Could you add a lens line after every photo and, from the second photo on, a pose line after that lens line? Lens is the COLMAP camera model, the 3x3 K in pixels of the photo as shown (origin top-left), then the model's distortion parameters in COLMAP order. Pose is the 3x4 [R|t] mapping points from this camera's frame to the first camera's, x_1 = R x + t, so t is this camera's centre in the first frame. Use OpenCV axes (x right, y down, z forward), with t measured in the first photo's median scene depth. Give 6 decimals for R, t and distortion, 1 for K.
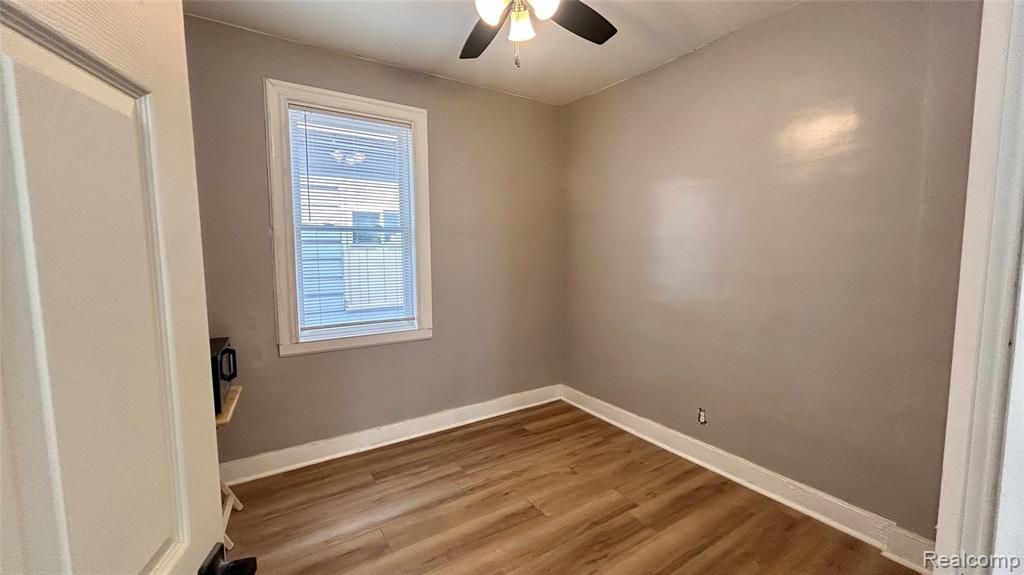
lens RADIAL K [[416.0, 0, 506.5], [0, 416.0, 286.8], [0, 0, 1]] dist [-0.009365, 0.000306]
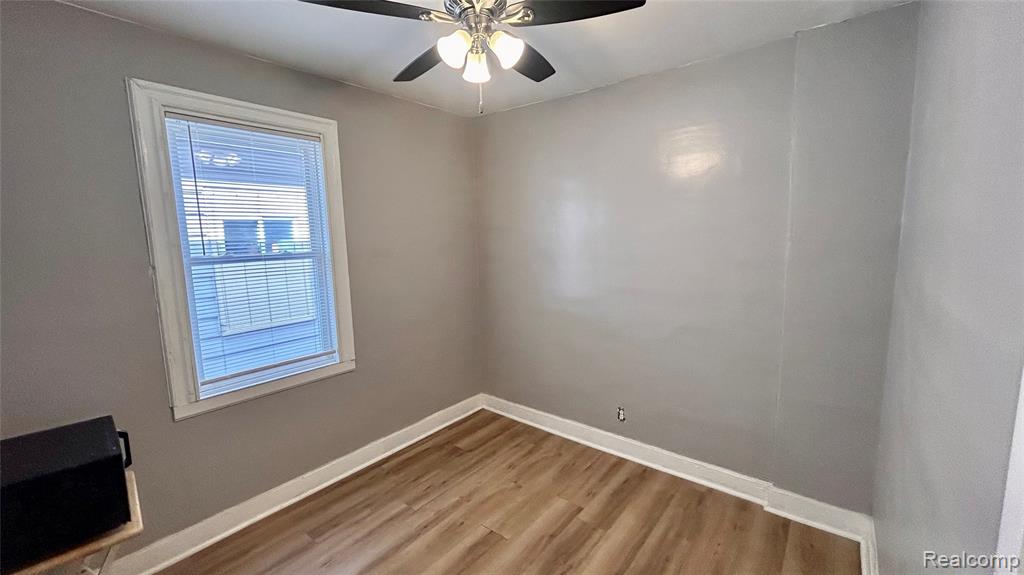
lens RADIAL K [[416.0, 0, 509.7], [0, 416.0, 288.1], [0, 0, 1]] dist [-0.009365, 0.000306]
pose [[0.951126, -0.058431, 0.303225, -0.146649], [0.045875, 0.997775, 0.048374, -0.104176], [-0.305377, -0.032099, 0.951690, 0.023818]]
